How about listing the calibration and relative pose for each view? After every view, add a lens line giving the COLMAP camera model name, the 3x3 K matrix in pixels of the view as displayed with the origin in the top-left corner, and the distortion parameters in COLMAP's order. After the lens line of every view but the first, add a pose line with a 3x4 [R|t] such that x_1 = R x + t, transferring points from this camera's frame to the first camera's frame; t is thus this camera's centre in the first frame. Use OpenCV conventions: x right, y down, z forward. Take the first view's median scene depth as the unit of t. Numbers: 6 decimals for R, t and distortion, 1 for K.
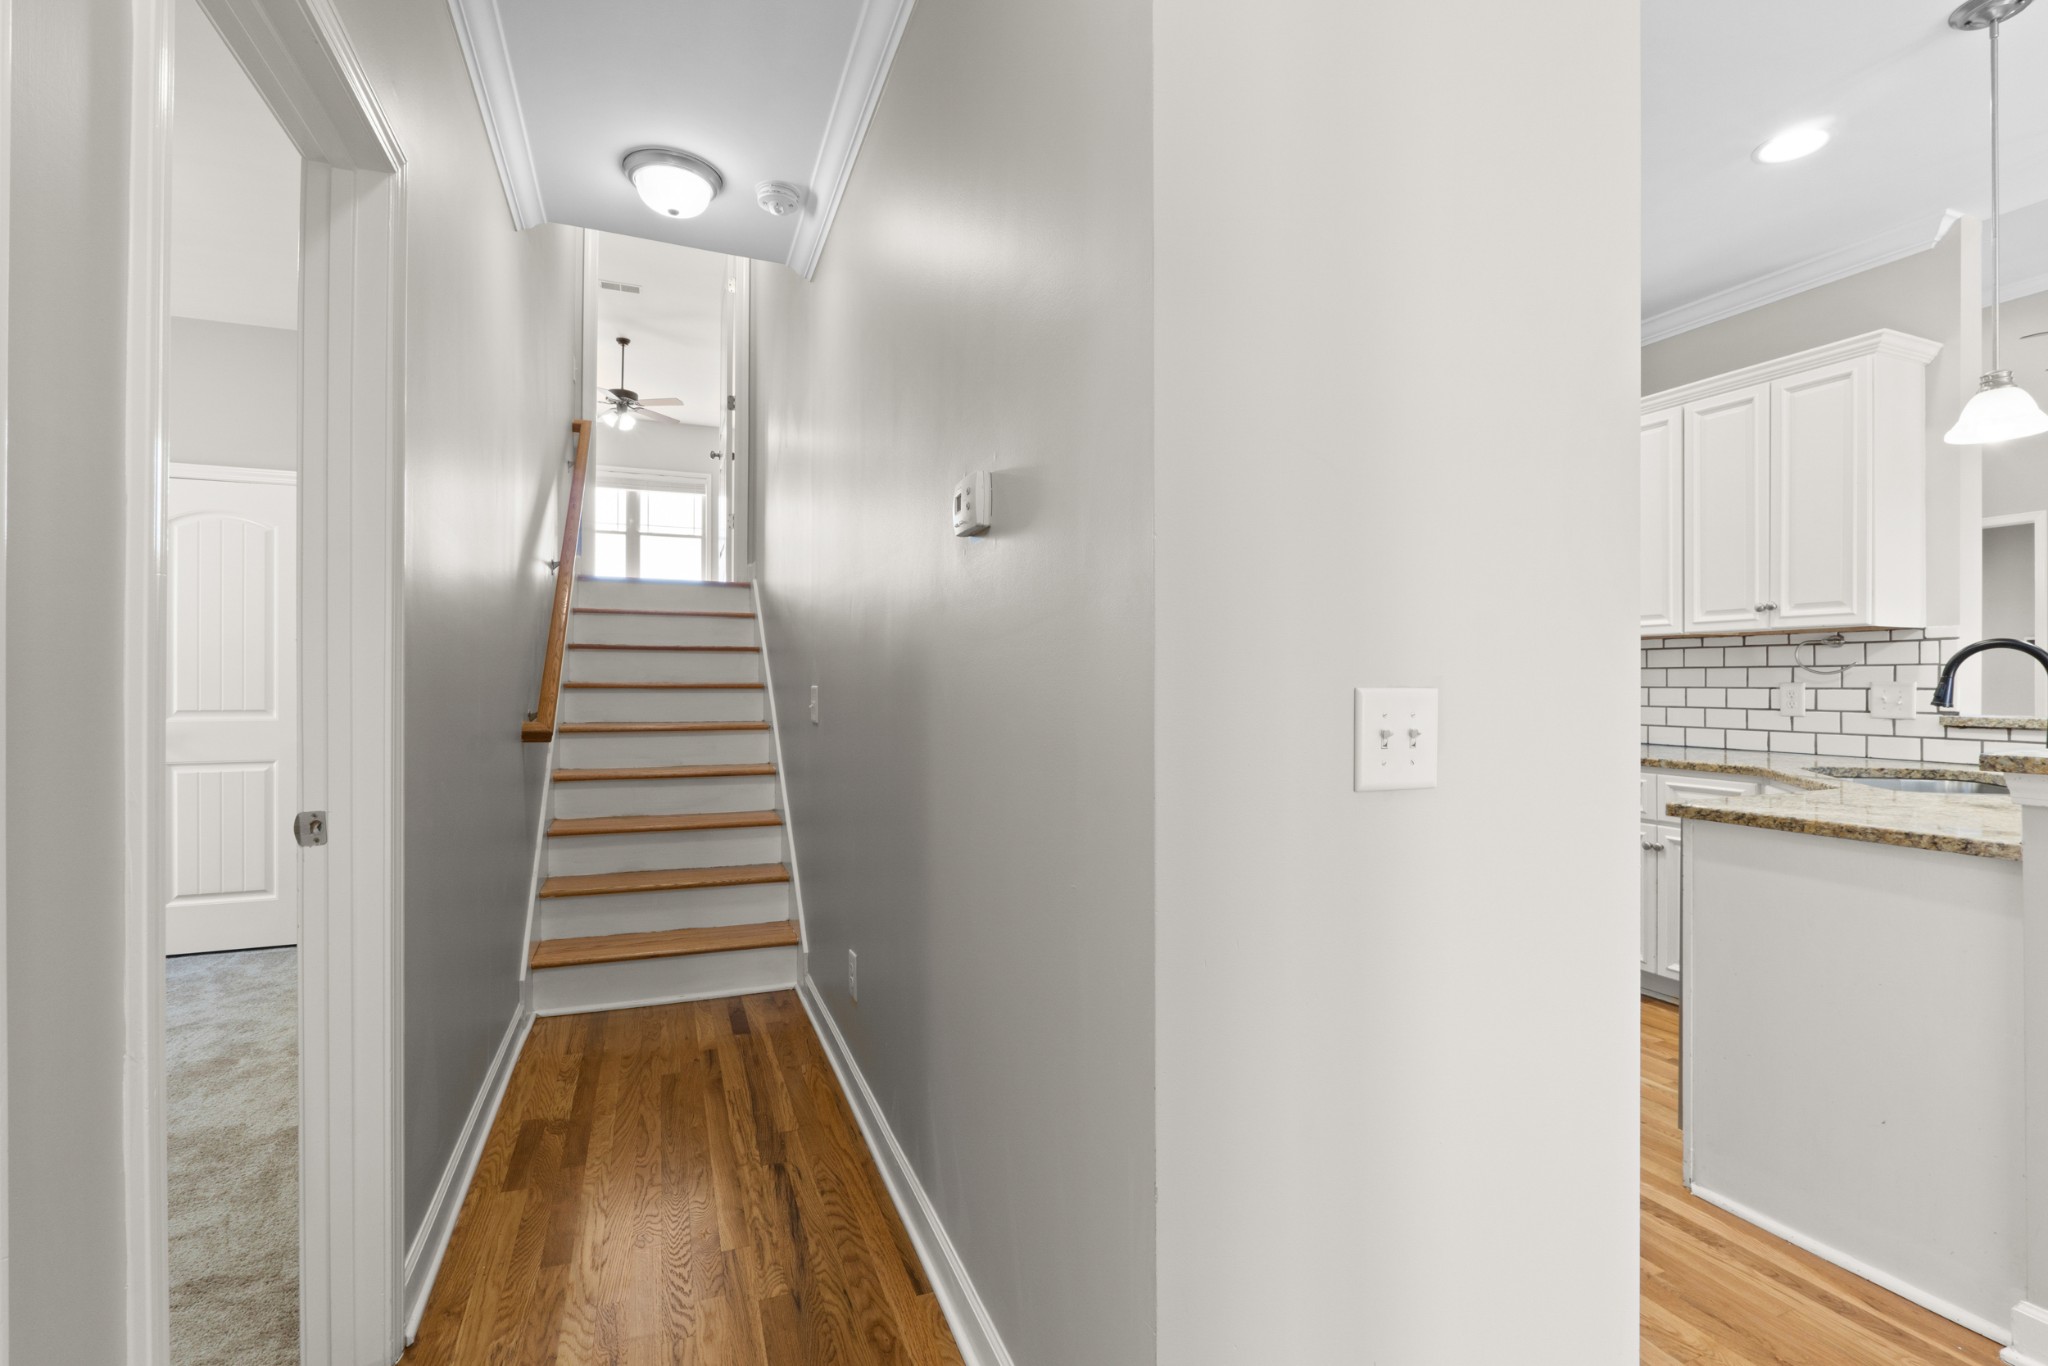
lens RADIAL K [[933.5, 0, 1024.4], [0, 933.5, 676.1], [0, 0, 1]] dist [0.000275, -0.000079]
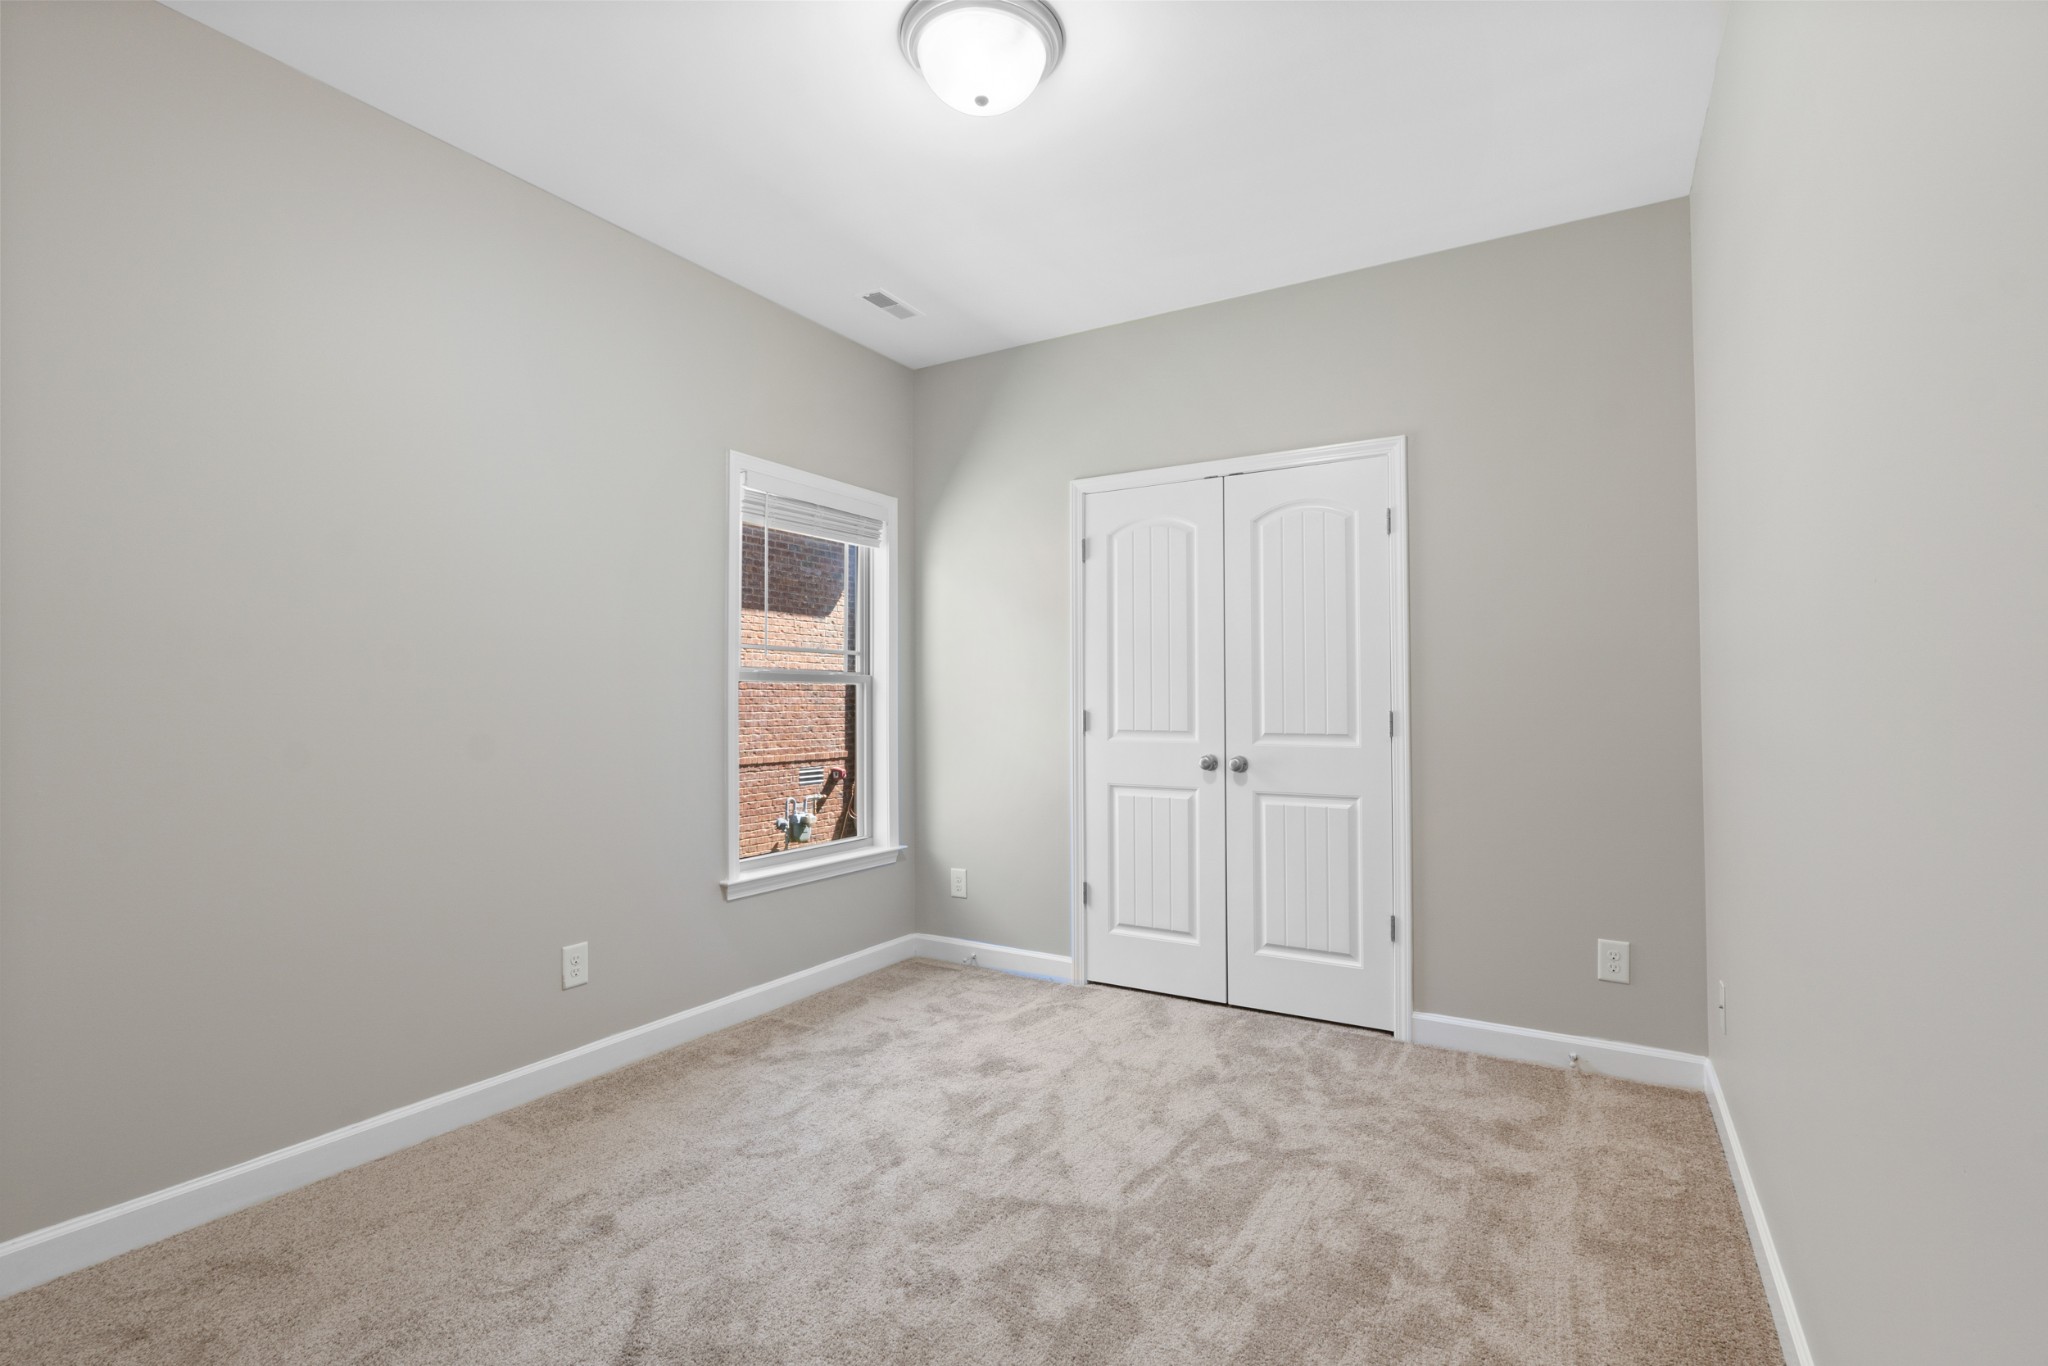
lens RADIAL K [[933.5, 0, 1022.7], [0, 933.5, 687.5], [0, 0, 1]] dist [0.000275, -0.000079]
pose [[0.595736, -0.014801, -0.803044, -0.381529], [0.004686, 0.999877, -0.014952, 0.007135], [0.803167, 0.005144, 0.595732, 0.331798]]
